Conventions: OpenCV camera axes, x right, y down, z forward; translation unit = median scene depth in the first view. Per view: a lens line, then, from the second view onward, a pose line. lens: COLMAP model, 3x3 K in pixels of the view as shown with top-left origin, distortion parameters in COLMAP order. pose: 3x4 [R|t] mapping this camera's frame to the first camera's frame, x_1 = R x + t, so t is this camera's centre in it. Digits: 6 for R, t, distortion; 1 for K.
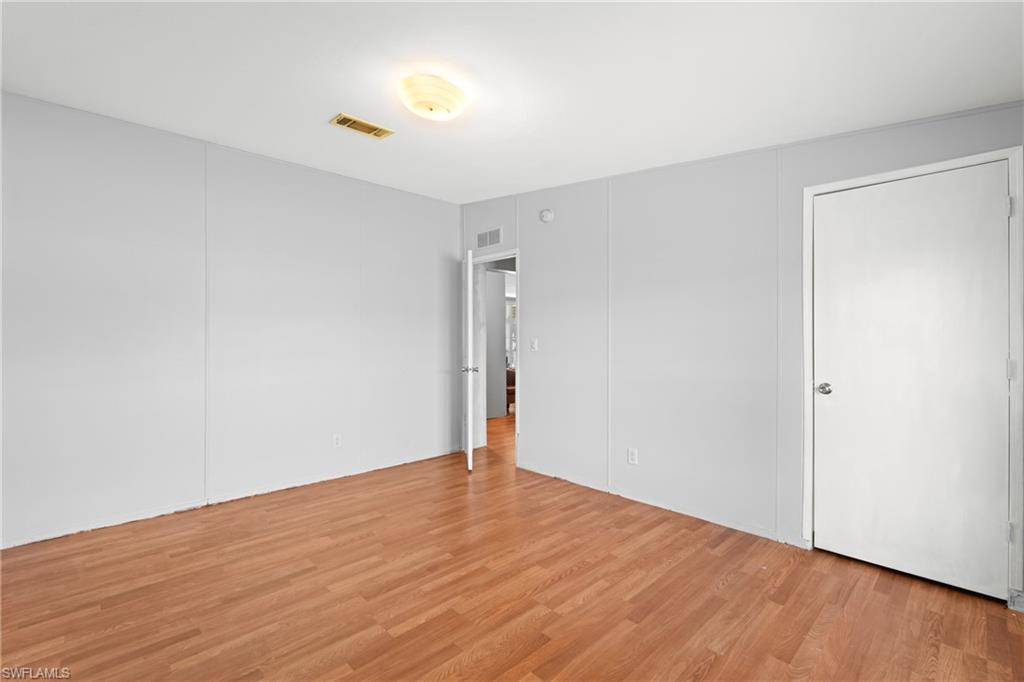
lens RADIAL K [[453.7, 0, 512.0], [0, 453.7, 341.0], [0, 0, 1]] dist [-0.000826, -0.000051]
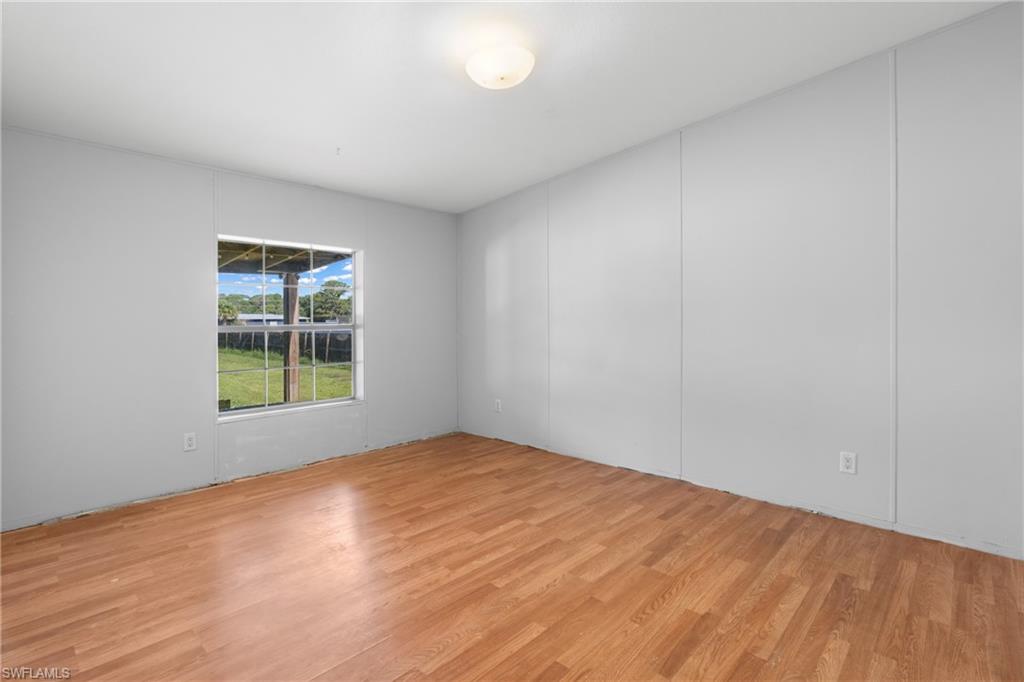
lens RADIAL K [[511.4, 0, 514.2], [0, 511.4, 322.4], [0, 0, 1]] dist [-0.000515, -0.000181]
pose [[-0.998884, 0.006420, -0.046785, -0.148316], [0.006254, 0.999974, 0.003691, 0.028077], [0.046808, 0.003394, -0.998898, 2.130380]]
